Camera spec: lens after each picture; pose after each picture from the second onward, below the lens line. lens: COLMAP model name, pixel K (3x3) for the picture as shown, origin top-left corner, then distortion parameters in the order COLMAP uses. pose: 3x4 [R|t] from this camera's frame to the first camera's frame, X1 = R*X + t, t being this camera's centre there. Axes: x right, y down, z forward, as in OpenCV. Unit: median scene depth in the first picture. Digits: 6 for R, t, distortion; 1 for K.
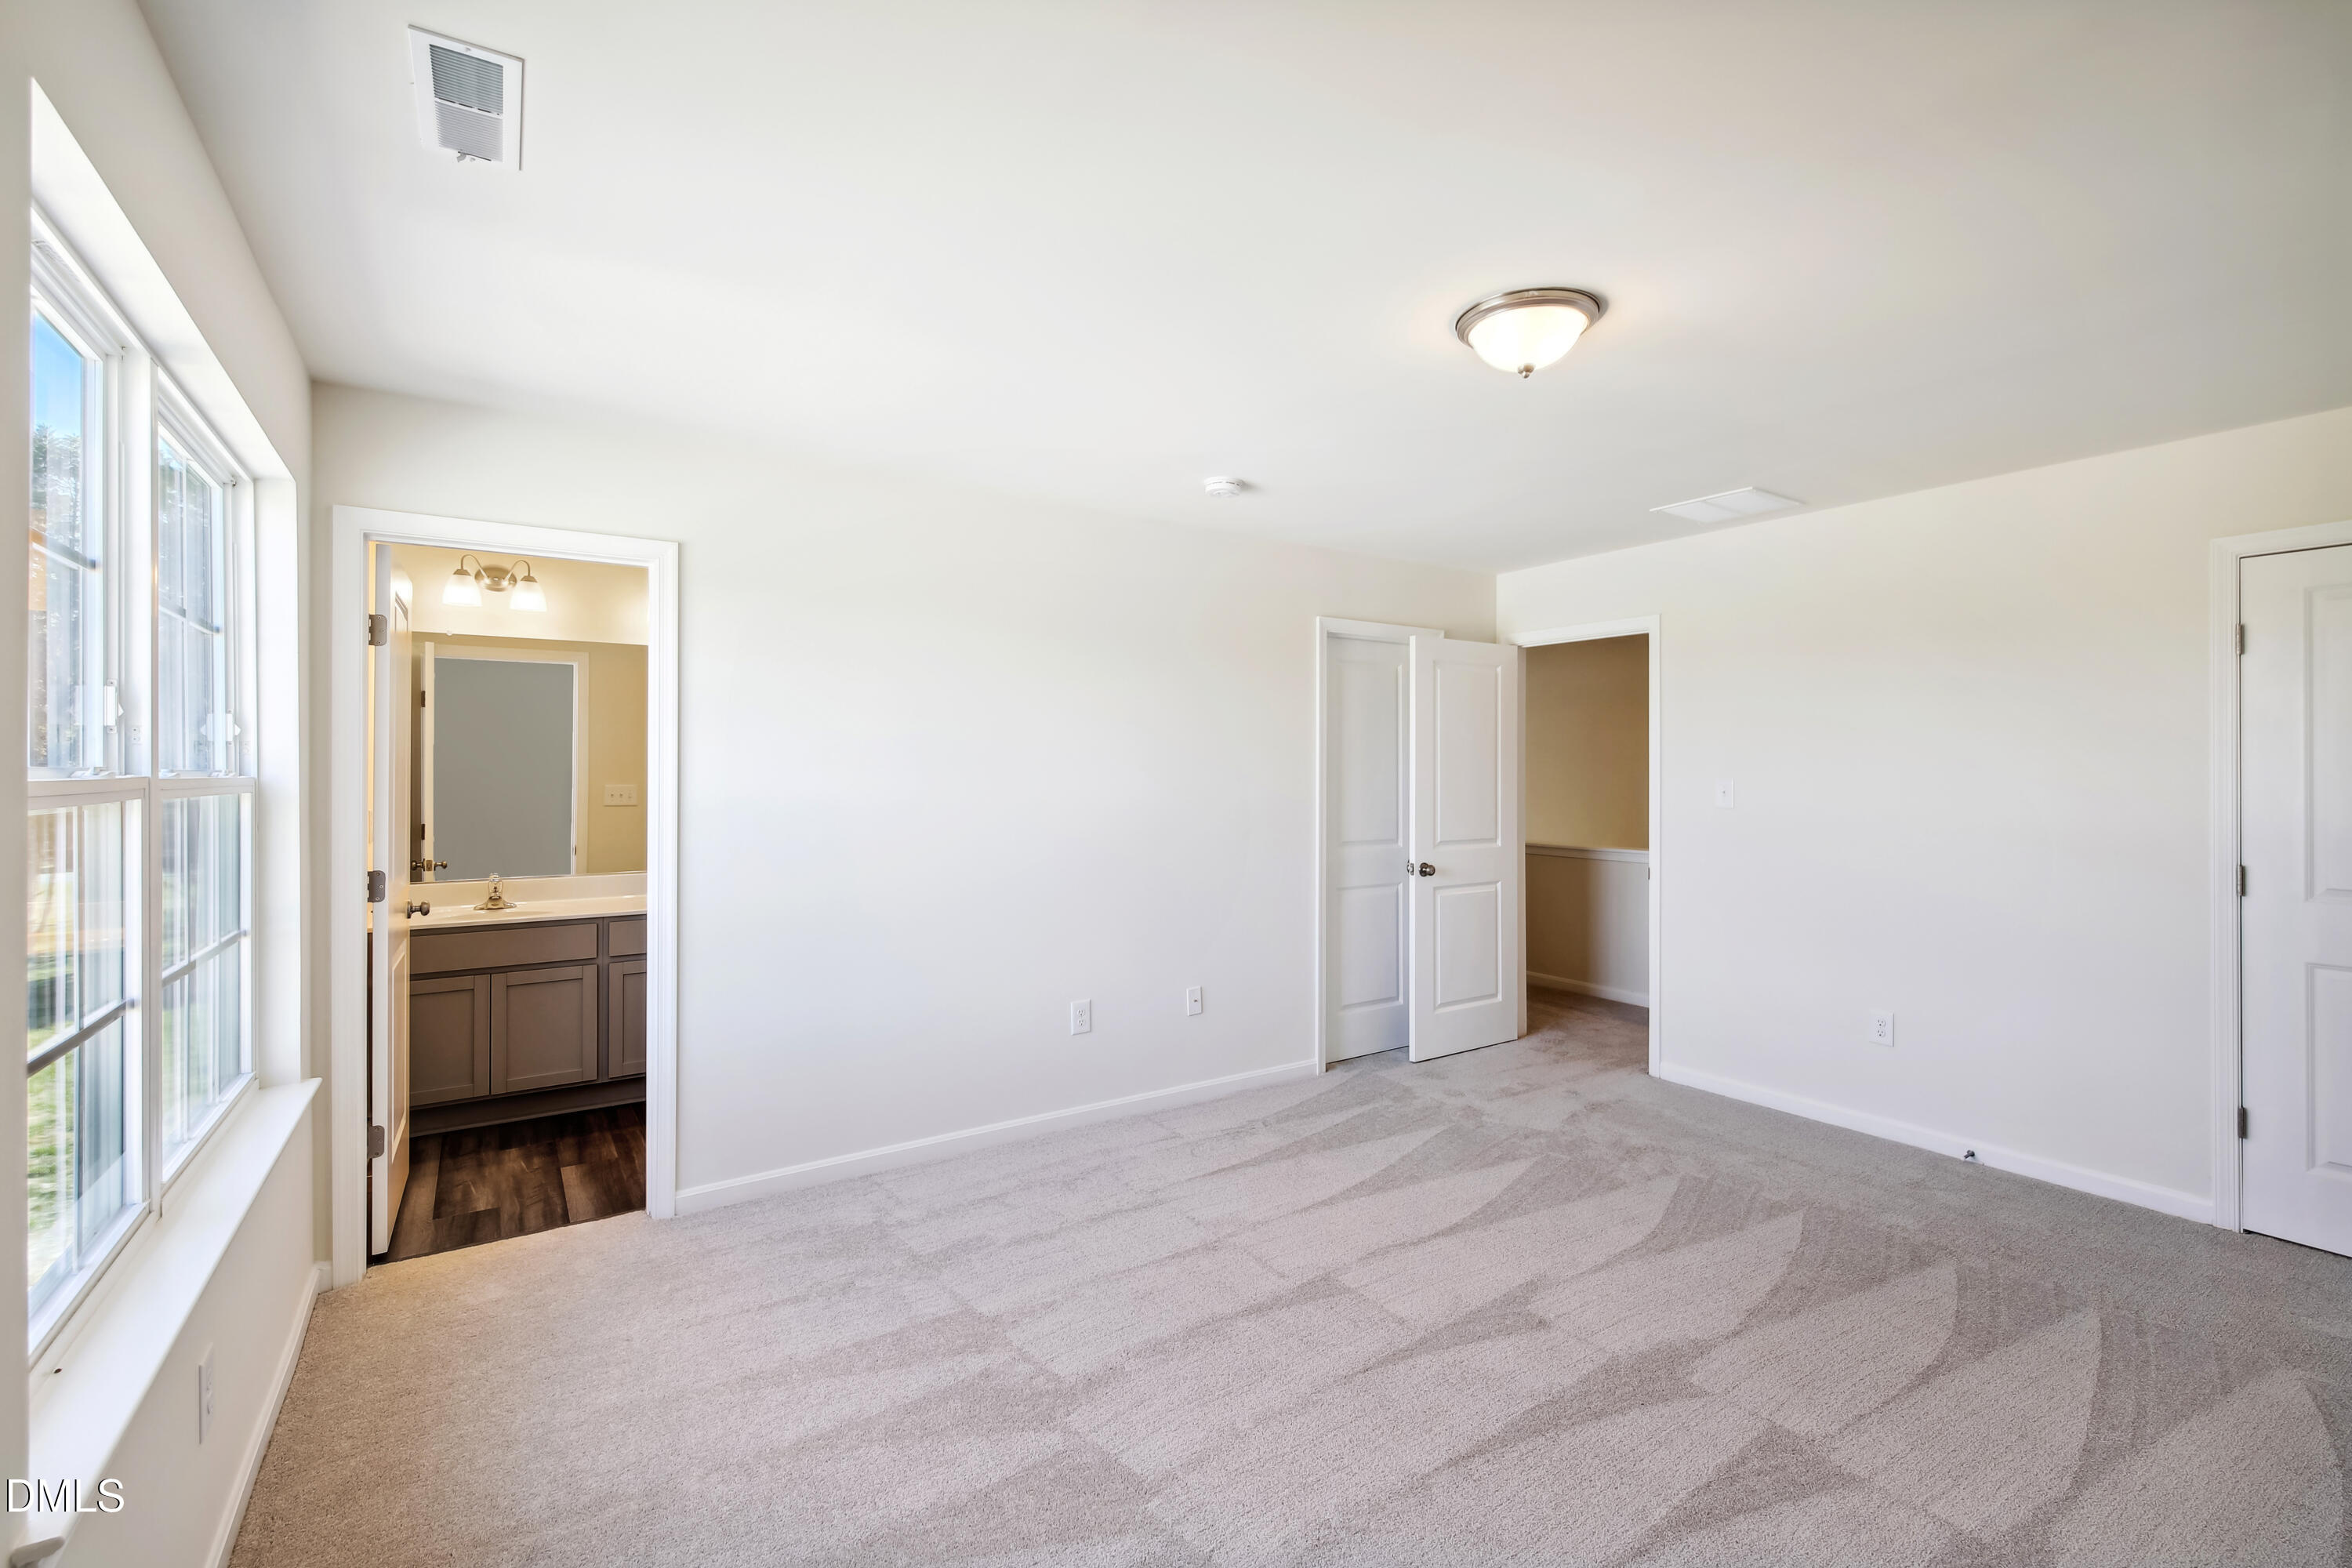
lens RADIAL K [[1033.9, 0, 1177.0], [0, 1033.9, 772.1], [0, 0, 1]] dist [-0.003657, -0.002375]
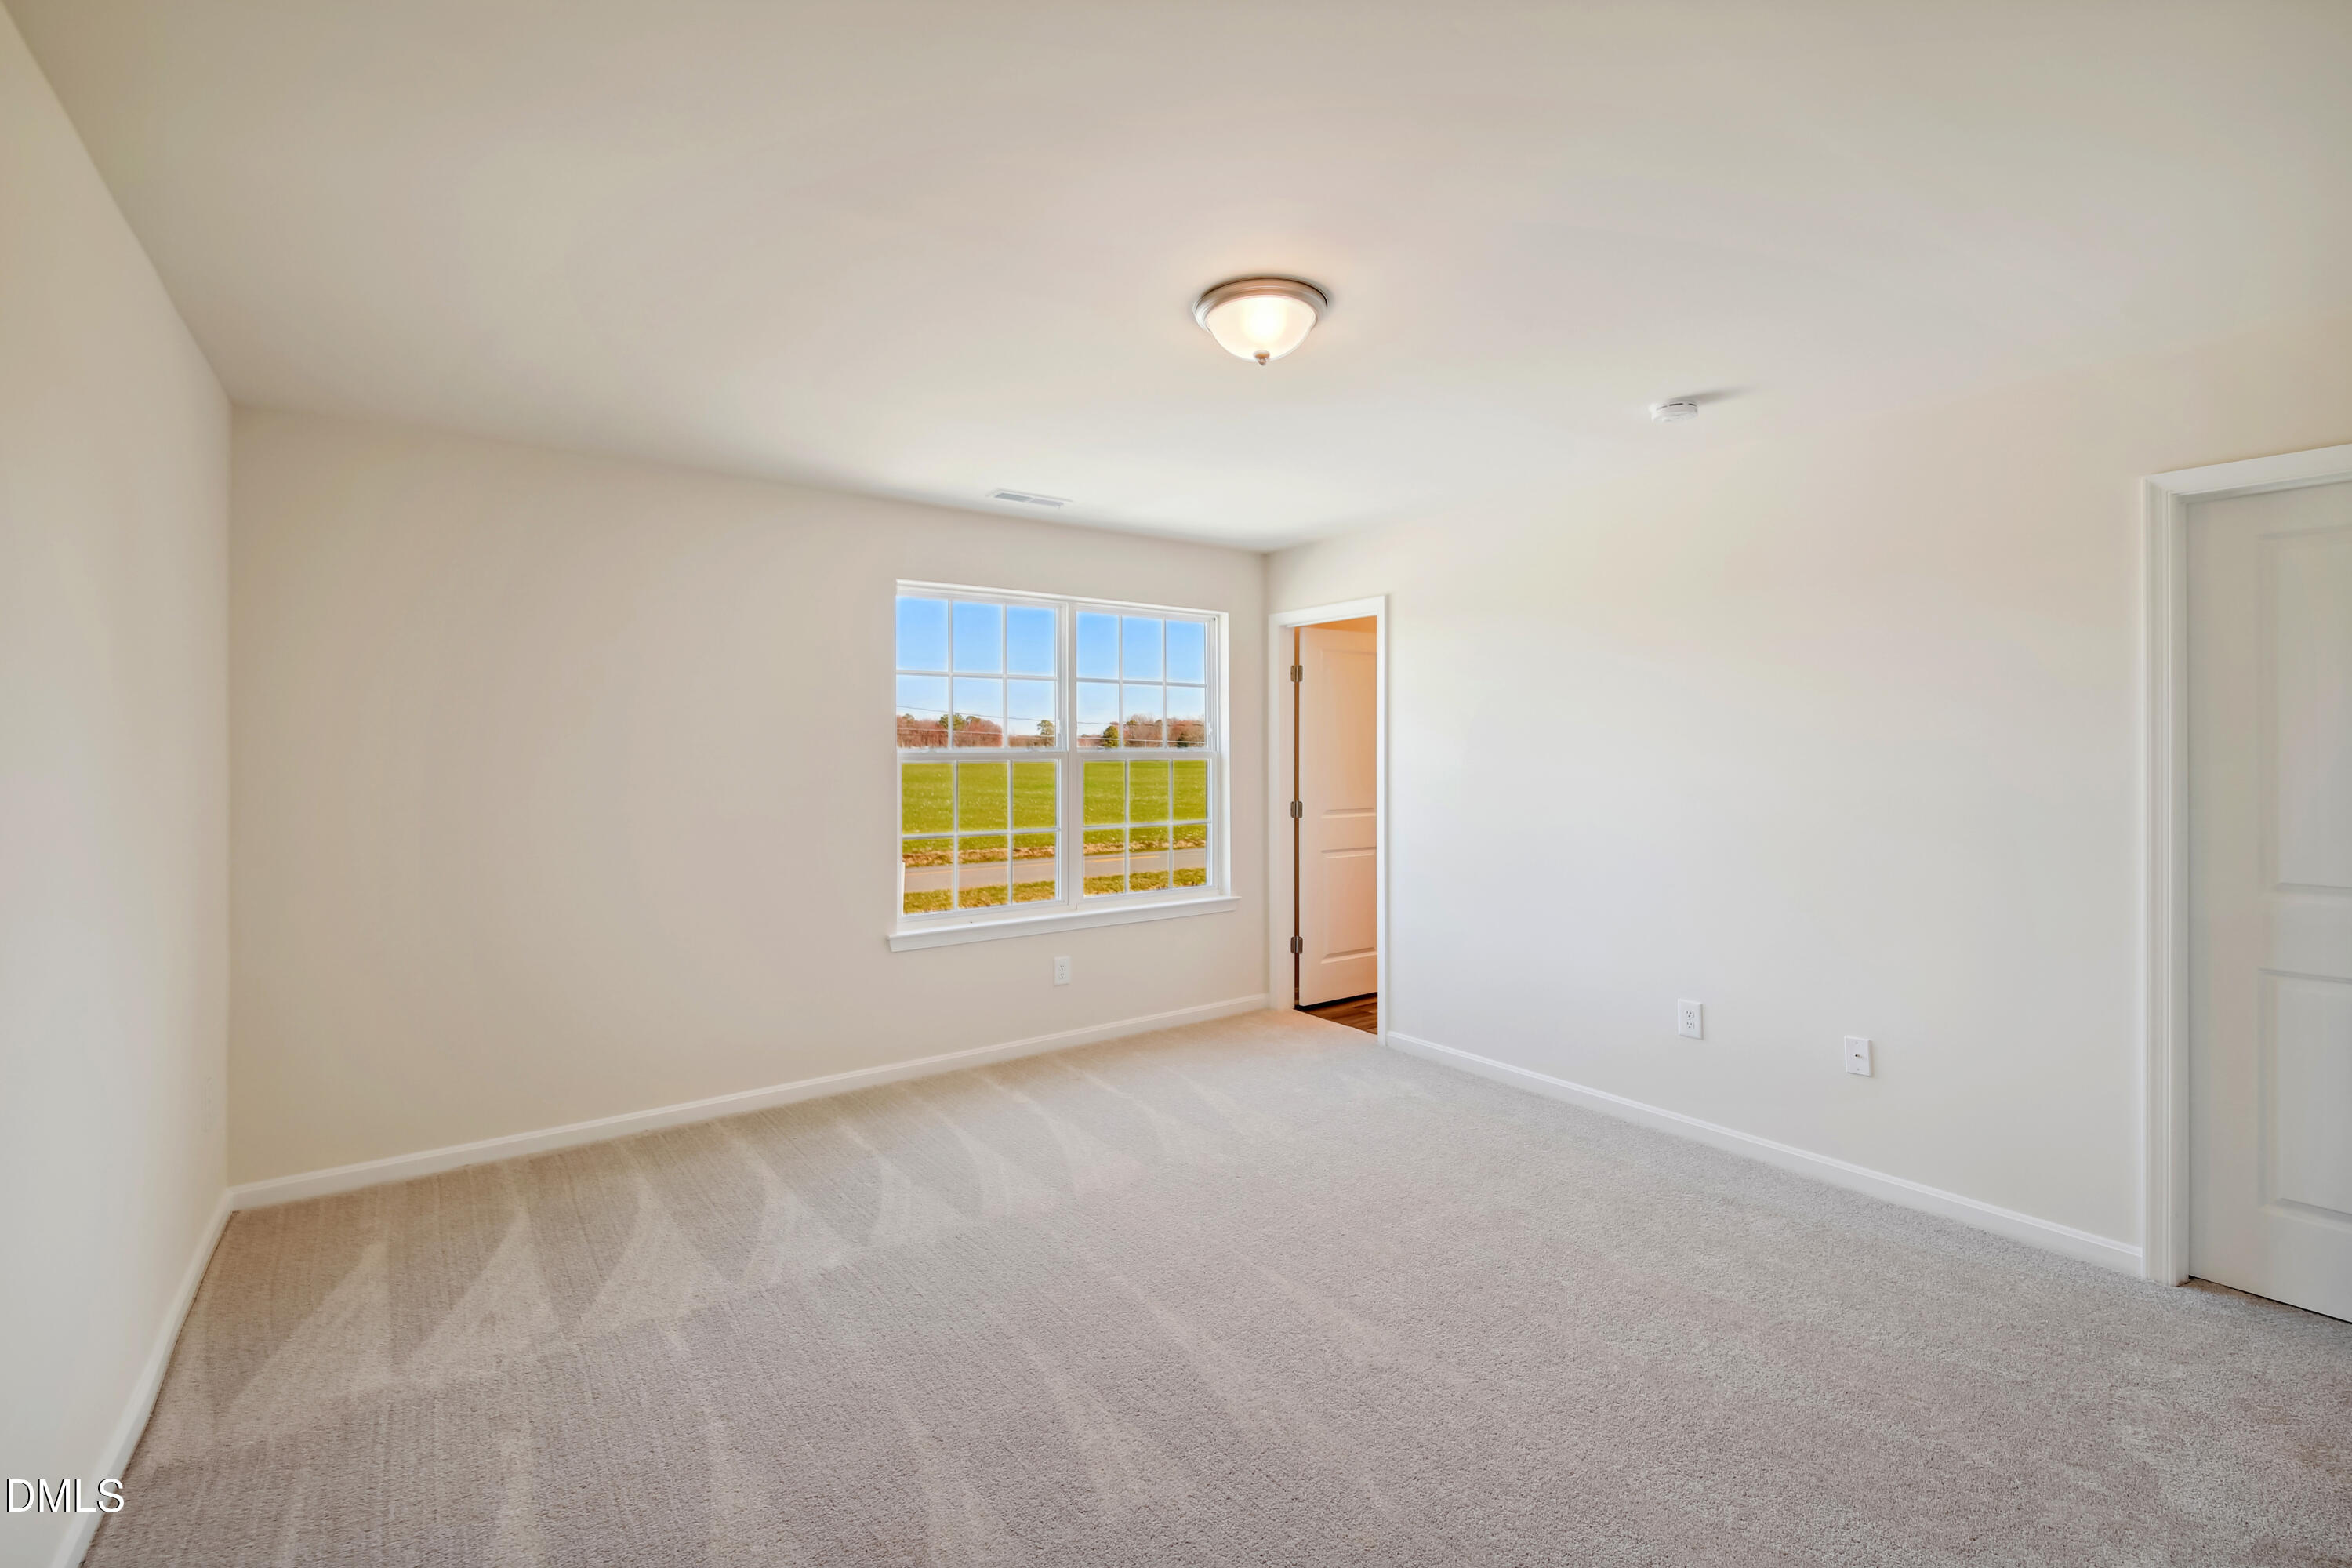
lens RADIAL K [[1033.9, 0, 1187.6], [0, 1033.9, 763.3], [0, 0, 1]] dist [-0.003657, -0.002375]
pose [[0.041600, 0.016913, -0.998991, 0.774737], [0.003854, 0.999847, 0.017088, -0.005842], [0.999127, -0.004561, 0.041528, 0.506742]]
